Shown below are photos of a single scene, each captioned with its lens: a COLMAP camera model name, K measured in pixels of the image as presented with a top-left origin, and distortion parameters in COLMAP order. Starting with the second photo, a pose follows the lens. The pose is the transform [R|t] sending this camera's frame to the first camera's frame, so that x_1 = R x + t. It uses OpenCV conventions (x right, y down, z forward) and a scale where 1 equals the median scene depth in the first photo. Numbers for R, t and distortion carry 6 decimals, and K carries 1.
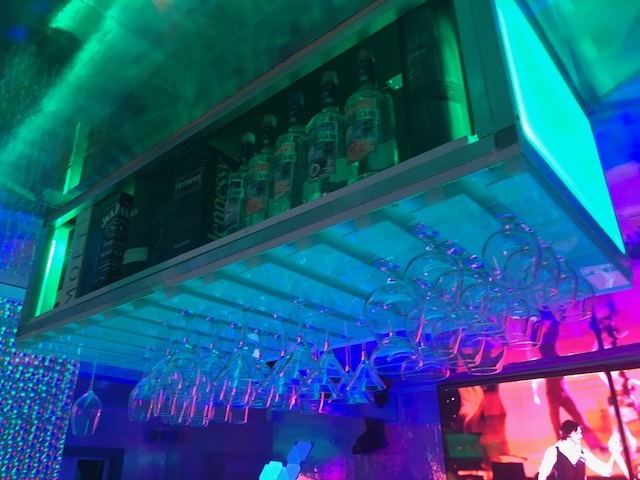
lens RADIAL K [[522.2, 0, 302.8], [0, 522.2, 240.1], [0, 0, 1]] dist [0.007212, 0.003414]
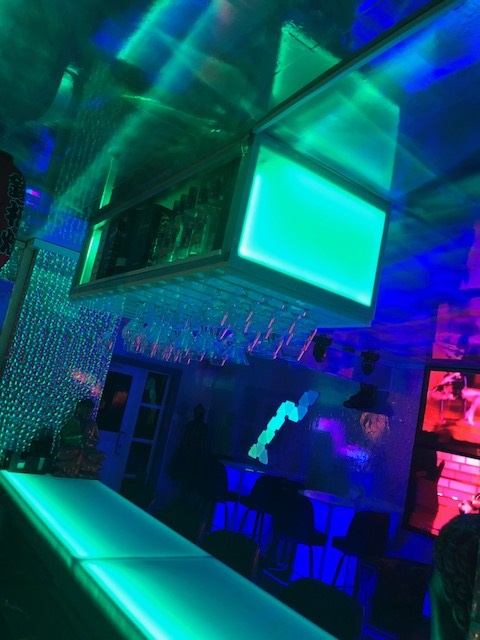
lens RADIAL K [[522.2, 0, 241.5], [0, 522.2, 300.4], [0, 0, 1]] dist [0.007212, 0.003414]
pose [[0.949717, 0.140521, -0.279805, 0.329897], [-0.078985, 0.972255, 0.220184, -0.153085], [0.302982, -0.187012, 0.934467, -0.305384]]
